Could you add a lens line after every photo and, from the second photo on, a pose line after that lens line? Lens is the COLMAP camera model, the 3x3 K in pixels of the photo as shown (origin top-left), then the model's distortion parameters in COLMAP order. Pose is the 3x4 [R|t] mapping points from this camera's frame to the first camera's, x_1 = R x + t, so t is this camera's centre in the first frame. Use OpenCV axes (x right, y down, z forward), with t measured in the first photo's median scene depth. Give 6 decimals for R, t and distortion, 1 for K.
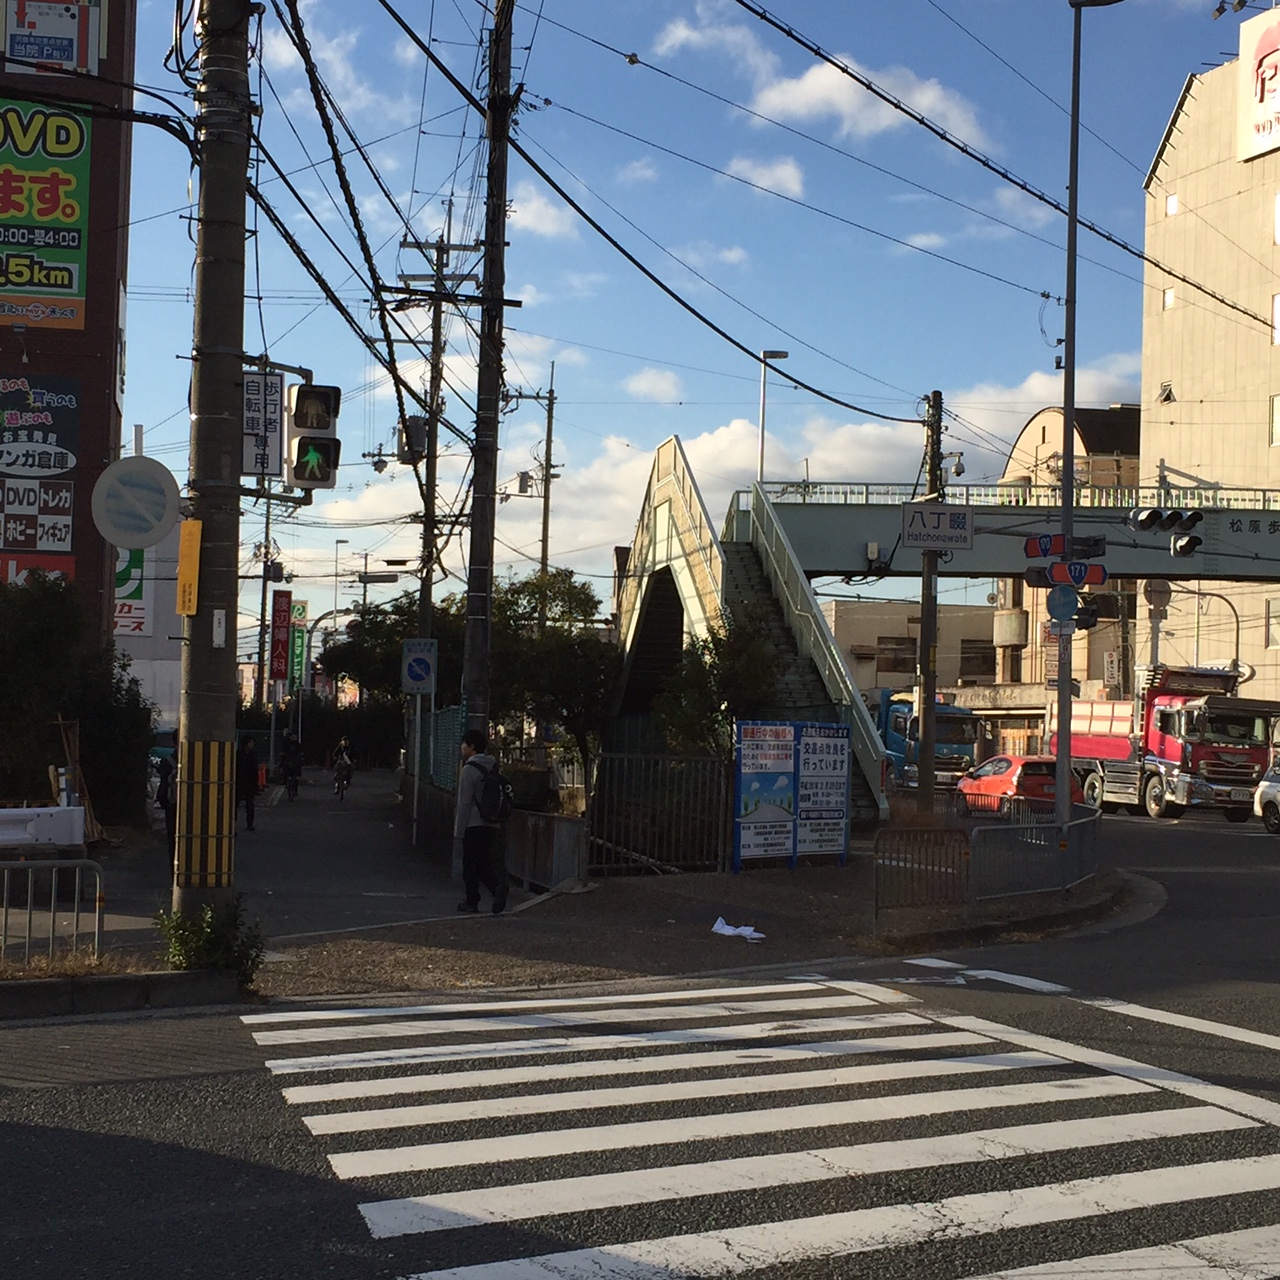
lens RADIAL K [[2246.5, 0, 640.0], [0, 2246.5, 640.0], [0, 0, 1]] dist [0.051255, 0.085967]
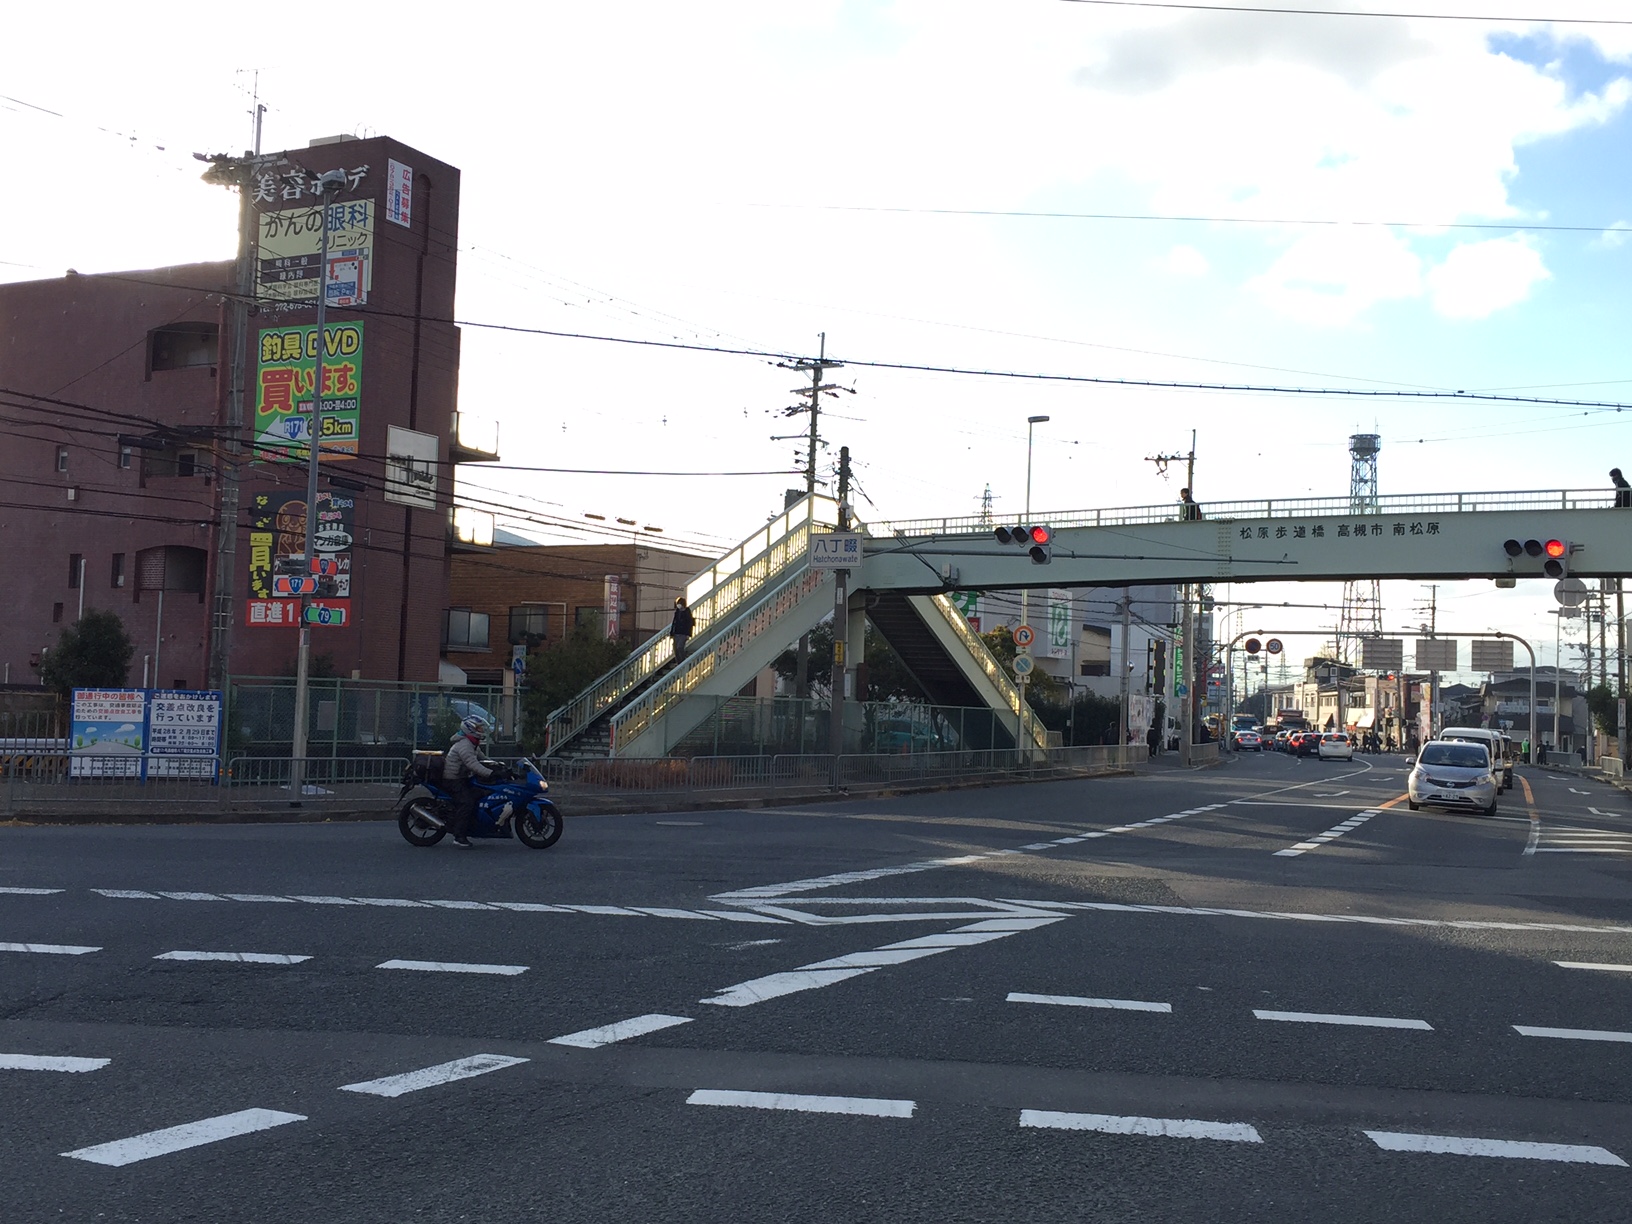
lens RADIAL K [[1705.6, 0, 816.0], [0, 1705.6, 612.0], [0, 0, 1]] dist [0.064382, 0.003106]
pose [[0.801122, -0.033725, -0.597550, 0.748049], [0.014900, 0.999225, -0.036420, 0.021816], [0.598315, 0.020273, 0.801004, 0.215512]]
